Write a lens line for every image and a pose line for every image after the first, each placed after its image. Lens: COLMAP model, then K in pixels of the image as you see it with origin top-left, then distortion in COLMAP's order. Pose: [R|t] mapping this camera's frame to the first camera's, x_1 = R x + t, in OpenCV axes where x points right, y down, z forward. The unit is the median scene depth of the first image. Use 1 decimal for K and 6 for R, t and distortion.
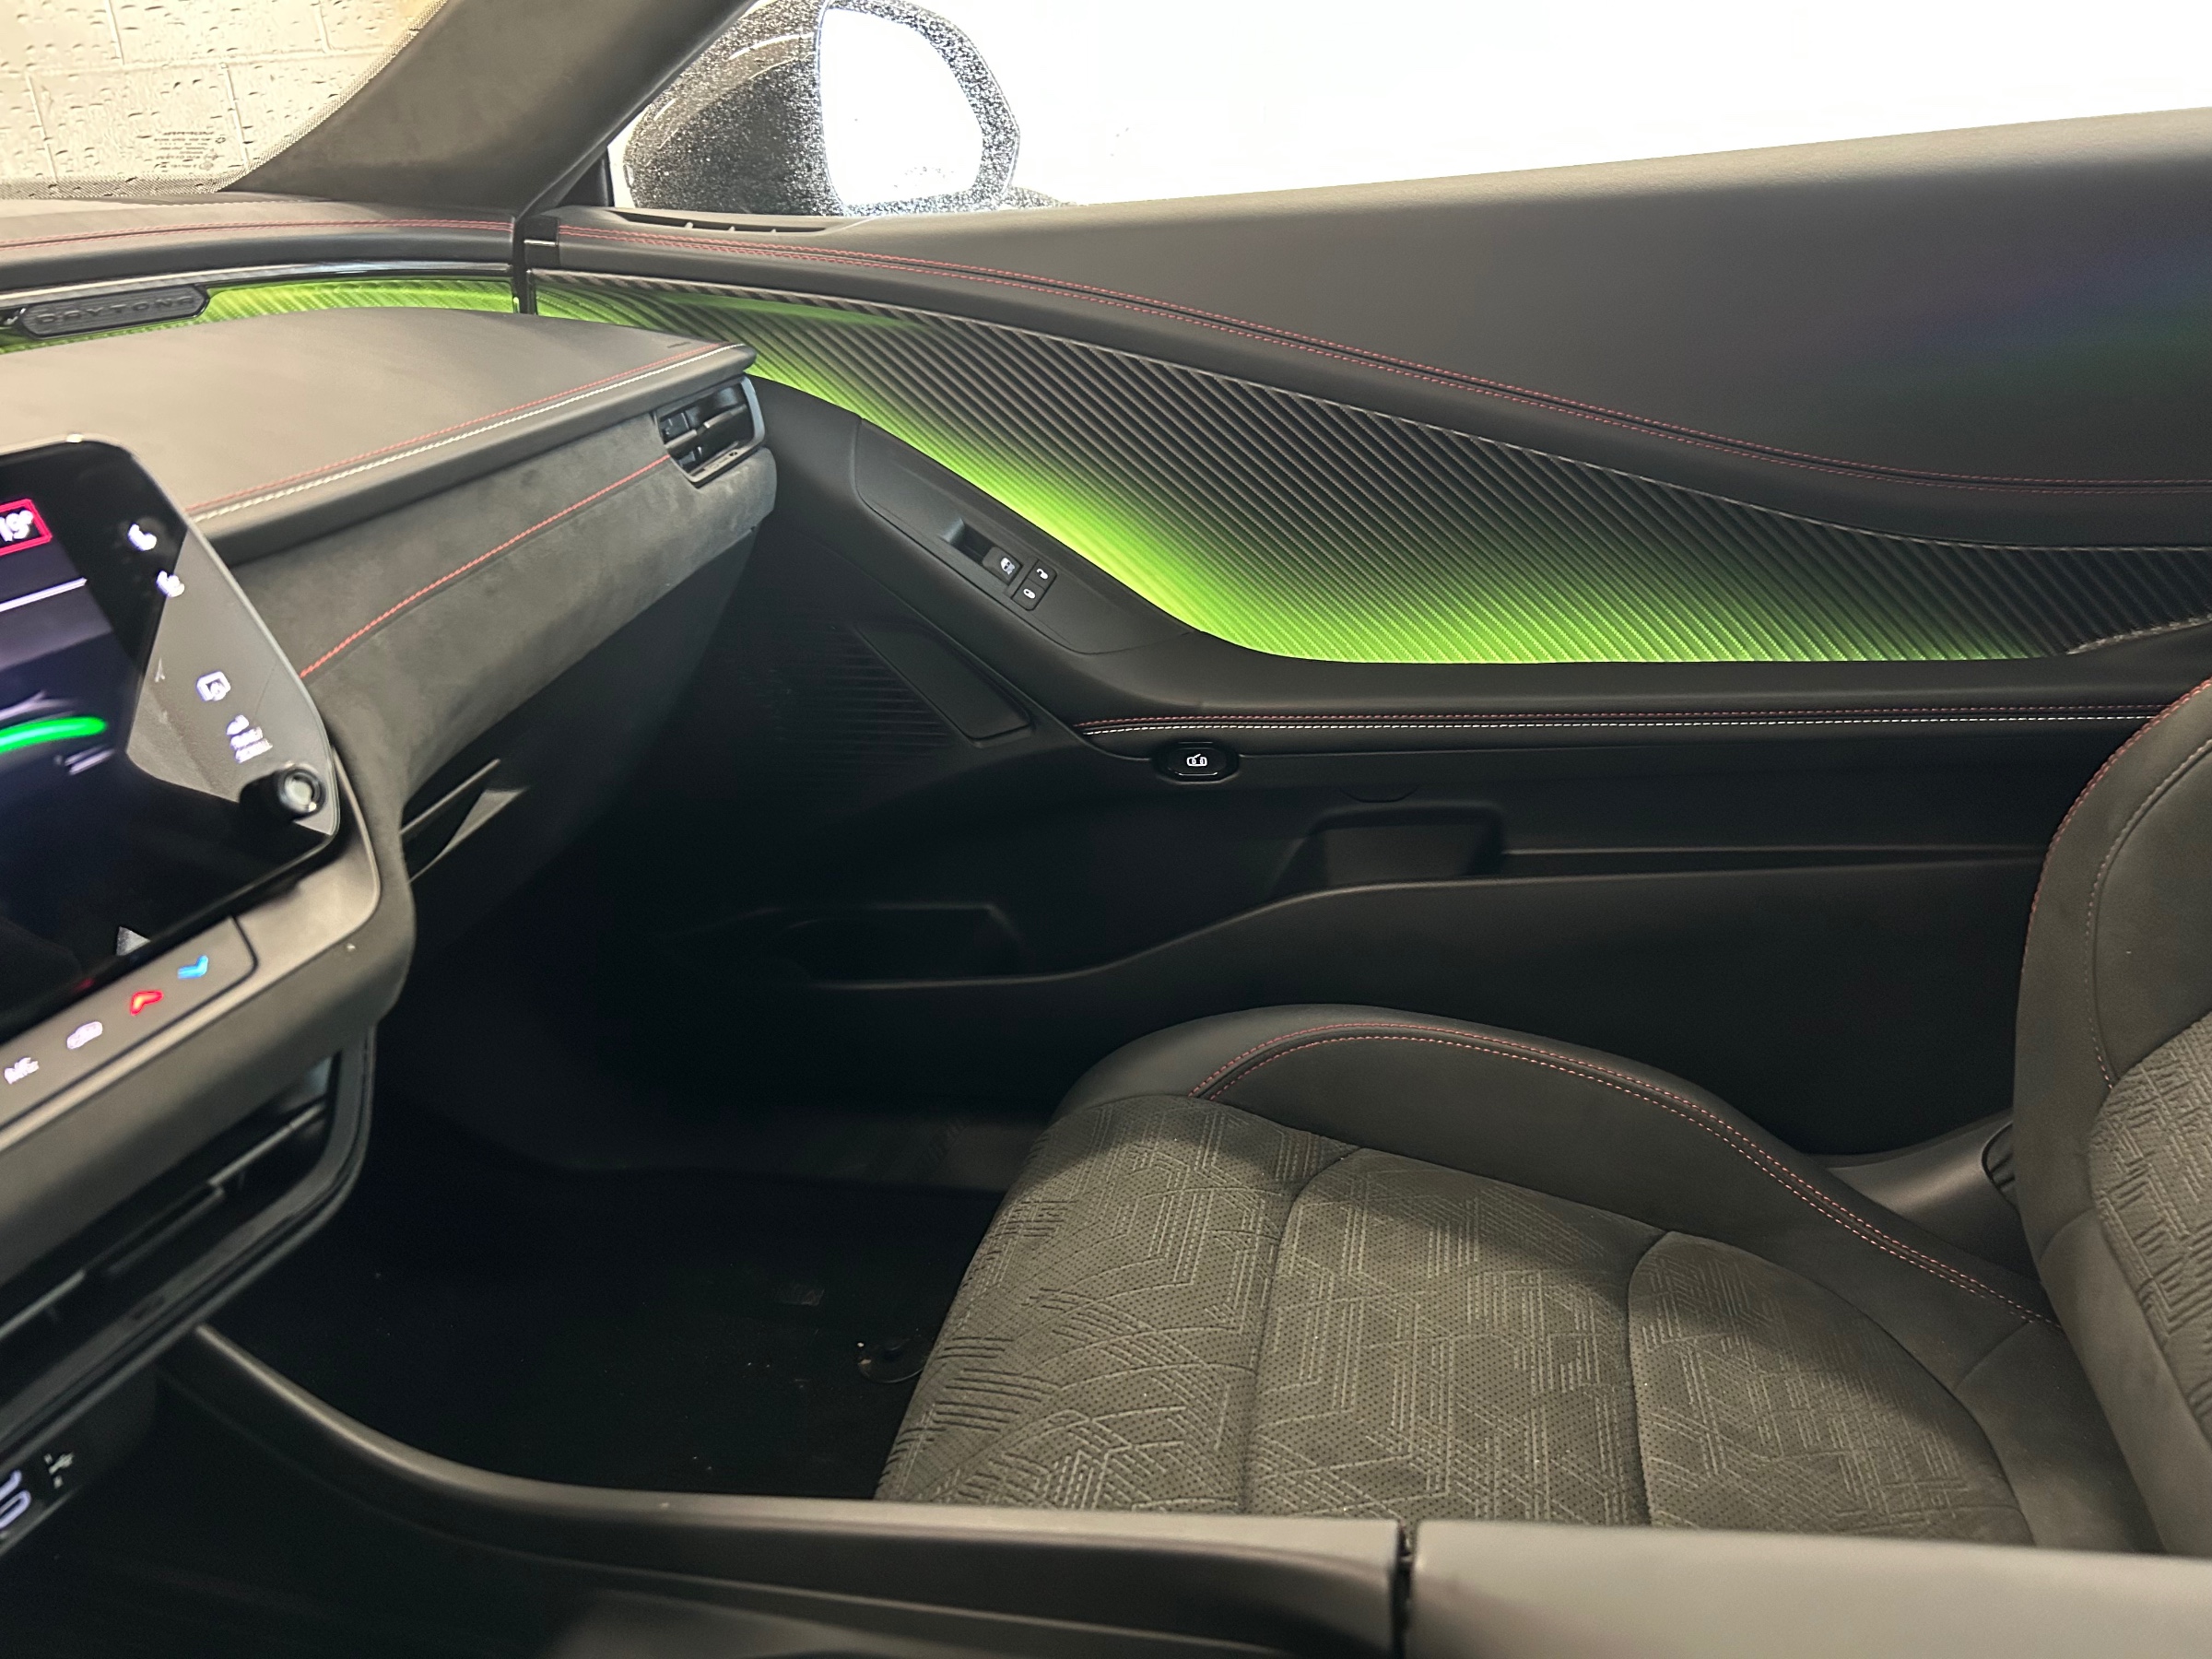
lens RADIAL K [[1658.5, 0, 1106.0], [0, 1658.5, 829.5], [0, 0, 1]] dist [0.112086, -0.253986]
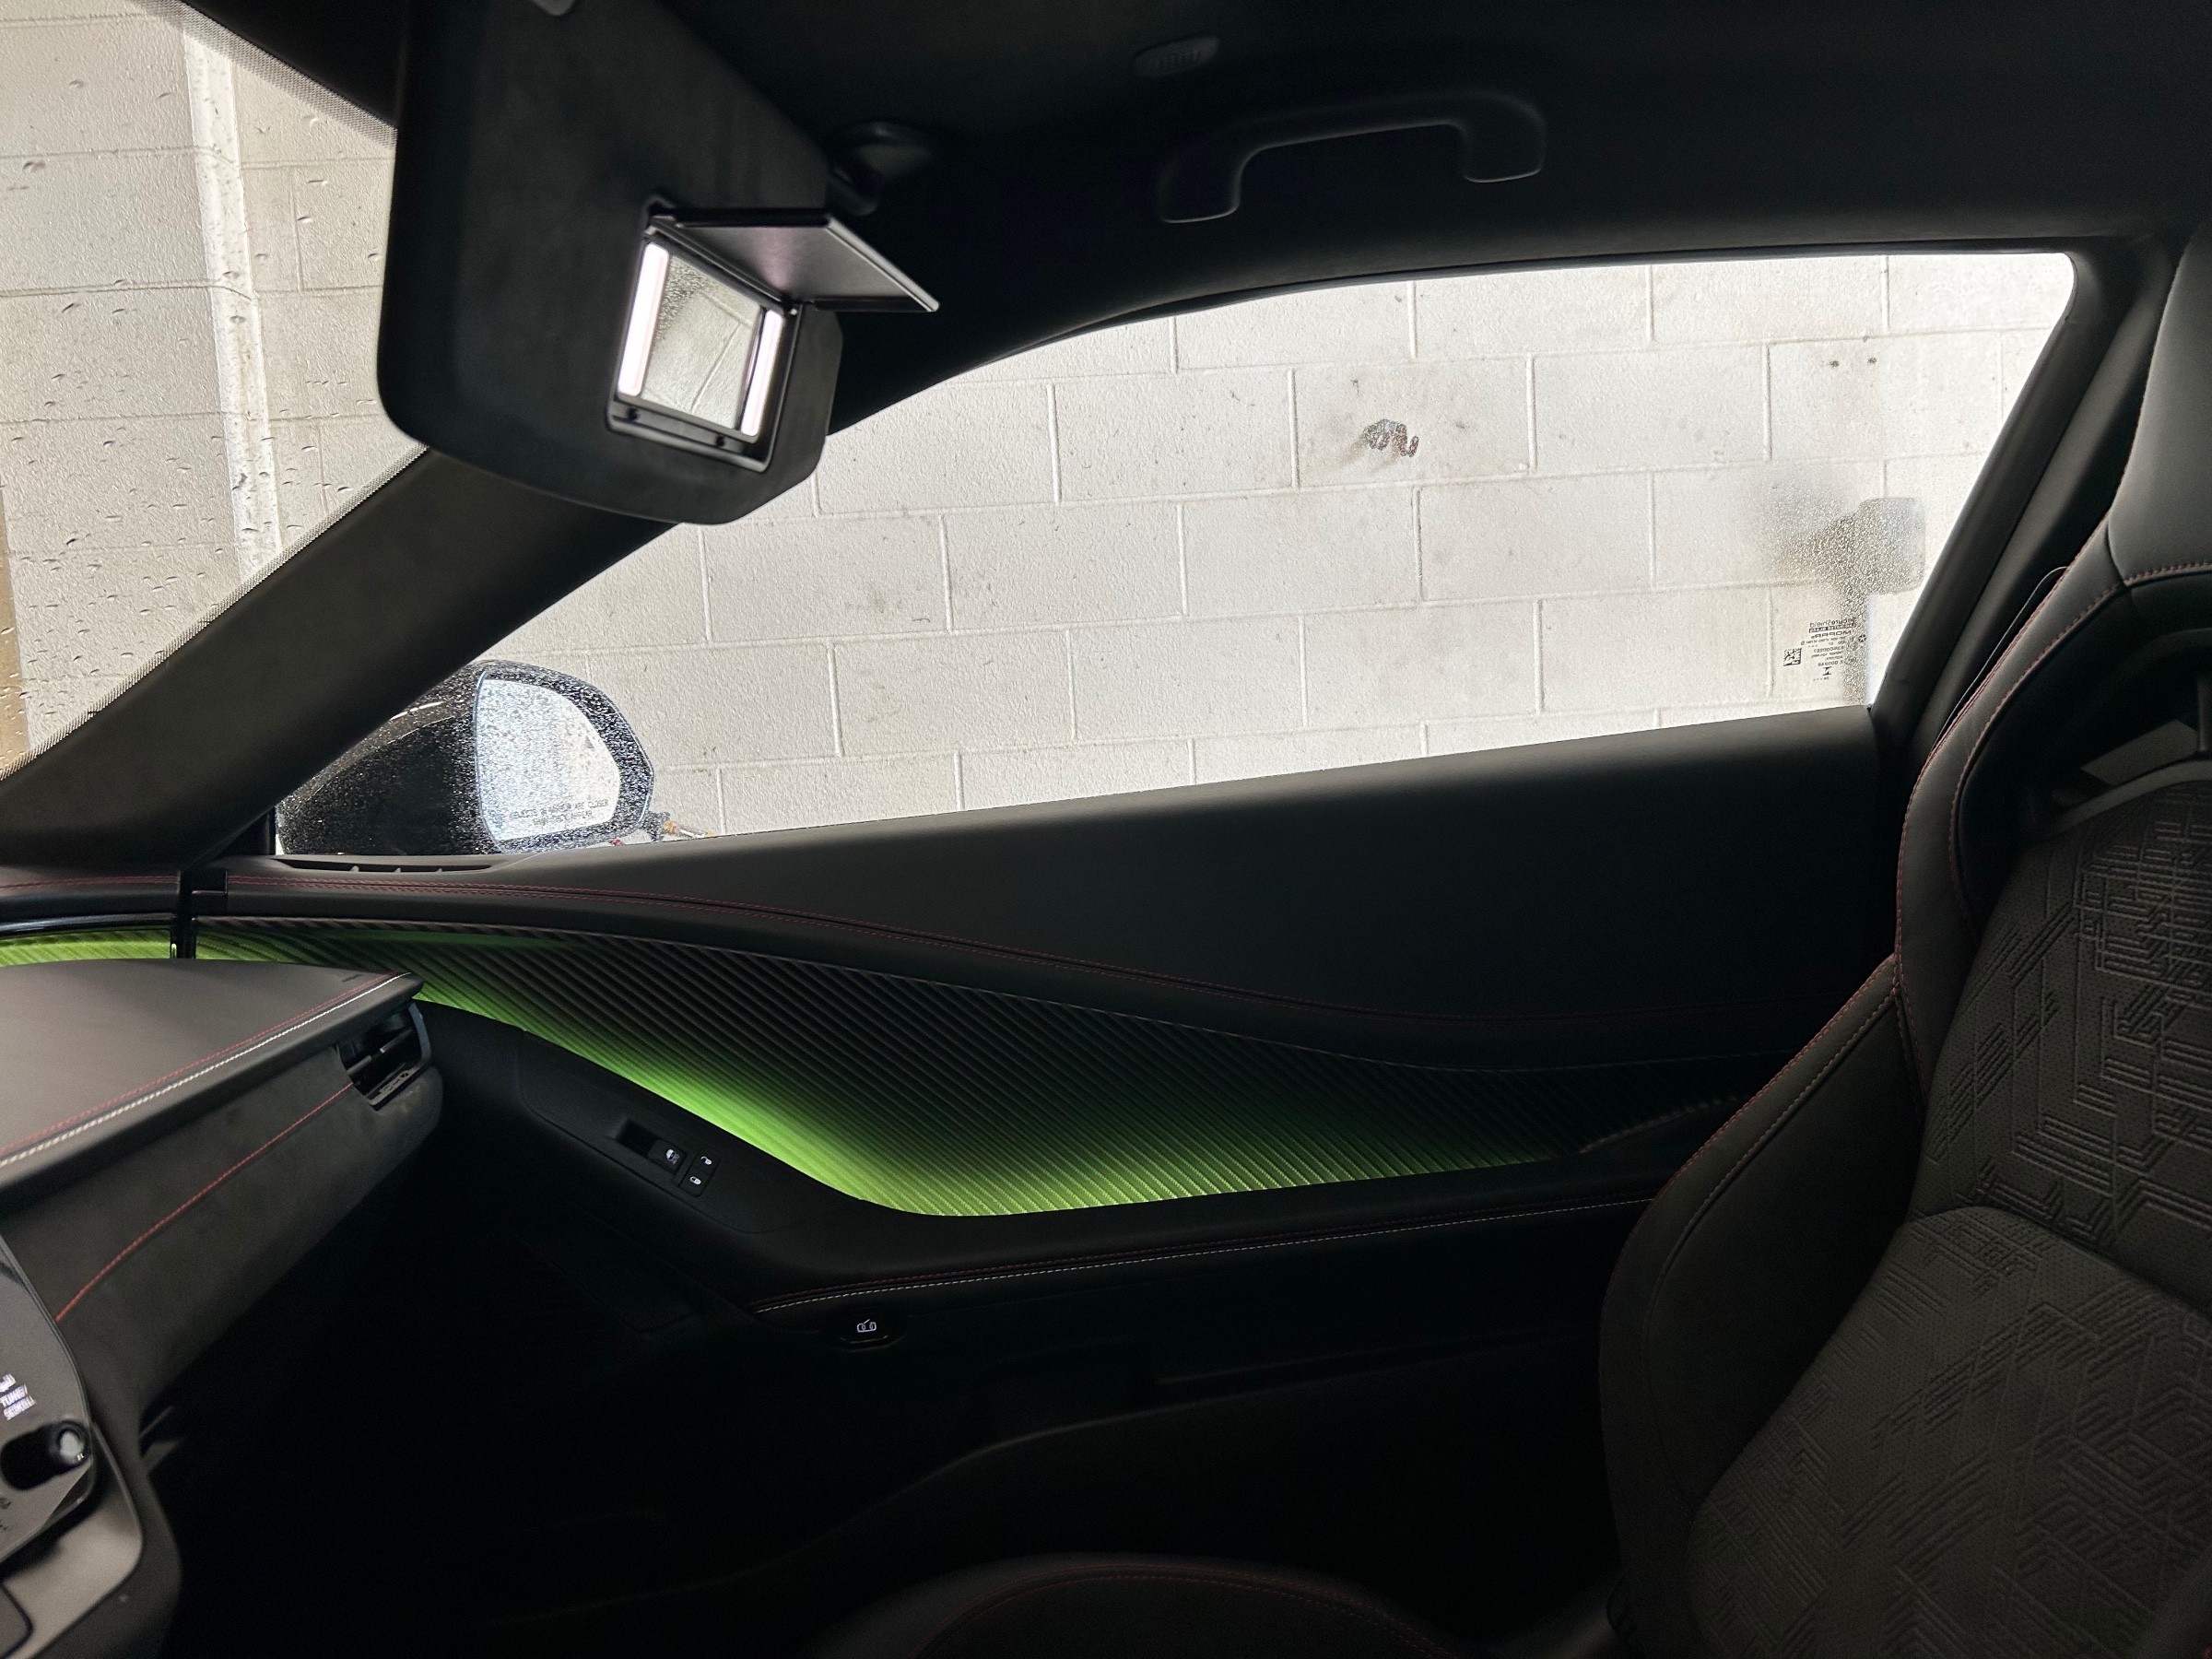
lens RADIAL K [[1703.8, 0, 1106.0], [0, 1703.8, 829.5], [0, 0, 1]] dist [0.070027, -0.048098]
pose [[0.964118, -0.037335, 0.262835, -0.075738], [0.120510, 0.943724, -0.307996, 0.015030], [-0.236545, 0.328619, 0.914361, -0.136234]]
